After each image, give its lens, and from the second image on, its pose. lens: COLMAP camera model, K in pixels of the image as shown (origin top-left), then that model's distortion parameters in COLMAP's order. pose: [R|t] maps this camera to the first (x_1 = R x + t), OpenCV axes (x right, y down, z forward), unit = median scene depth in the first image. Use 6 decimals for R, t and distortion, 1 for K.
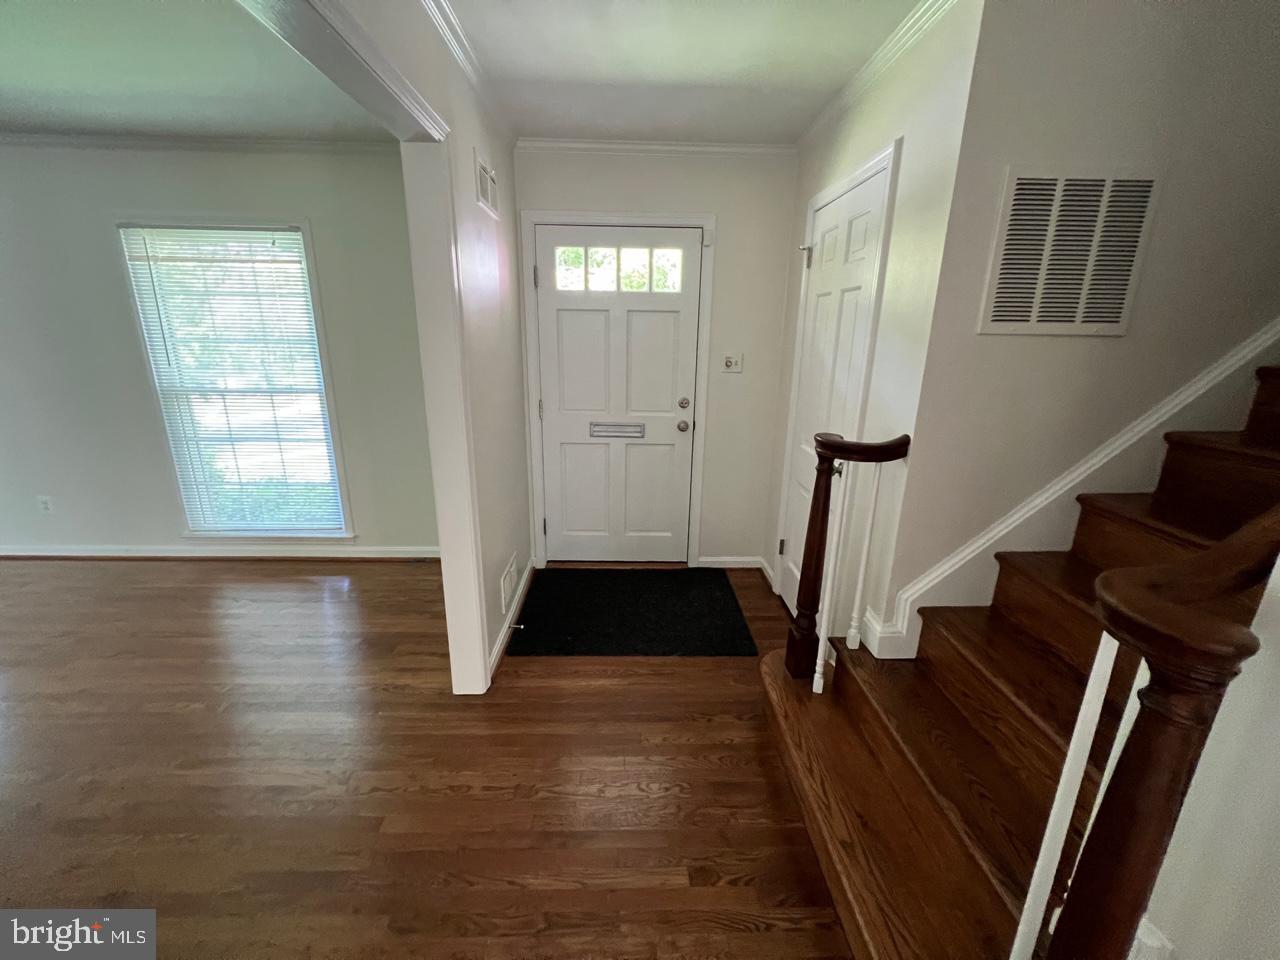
lens RADIAL K [[512.7, 0, 636.9], [0, 512.7, 476.6], [0, 0, 1]] dist [0.000310, 0.000247]
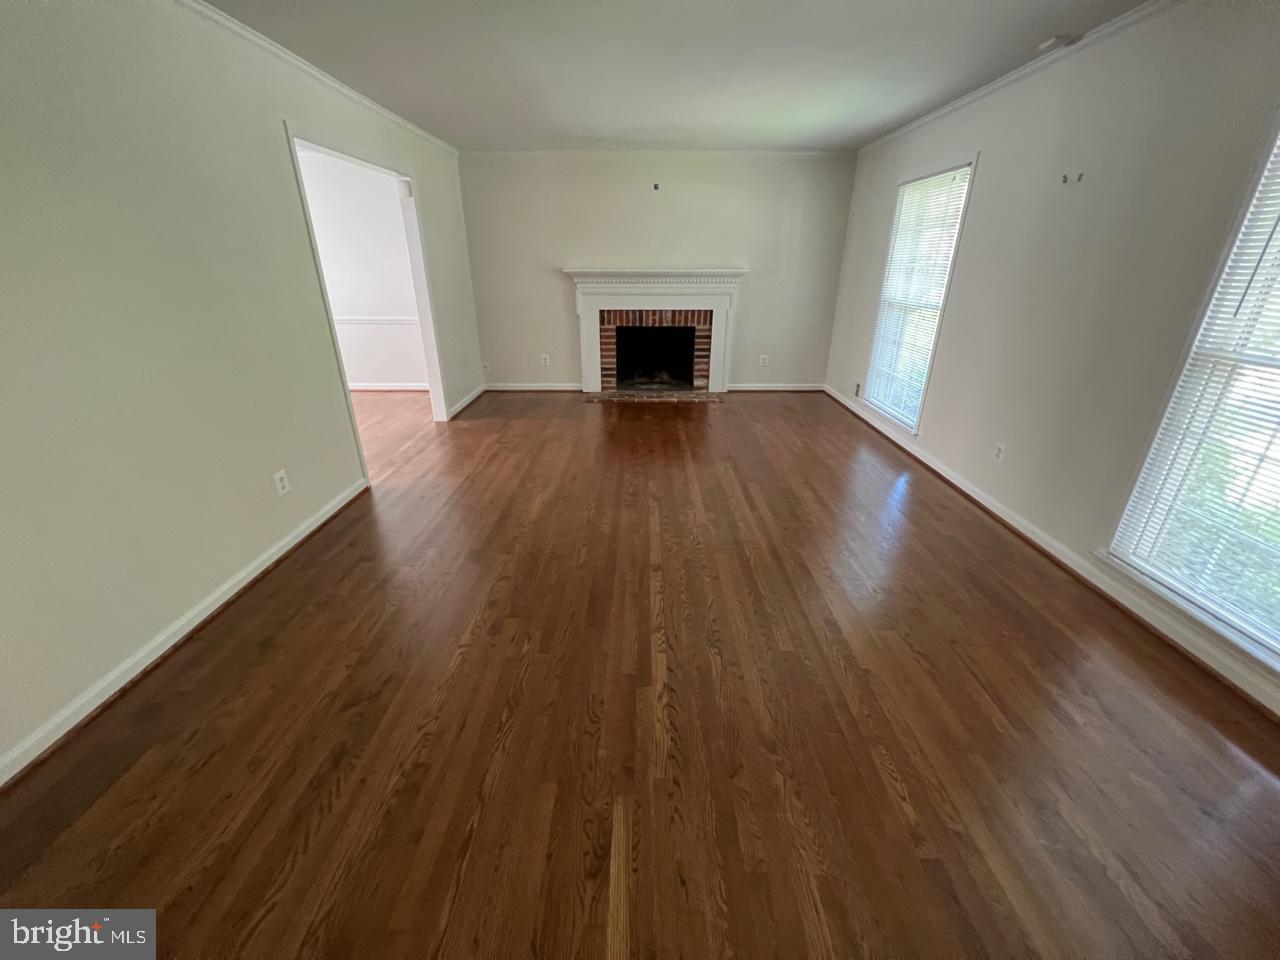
lens RADIAL K [[512.7, 0, 636.9], [0, 512.7, 476.6], [0, 0, 1]] dist [0.000310, 0.000247]
pose [[-0.036906, 0.375057, -0.926267, -0.256443], [-0.273477, 0.887724, 0.370347, -0.079507], [0.961170, 0.266981, 0.069807, 0.332014]]
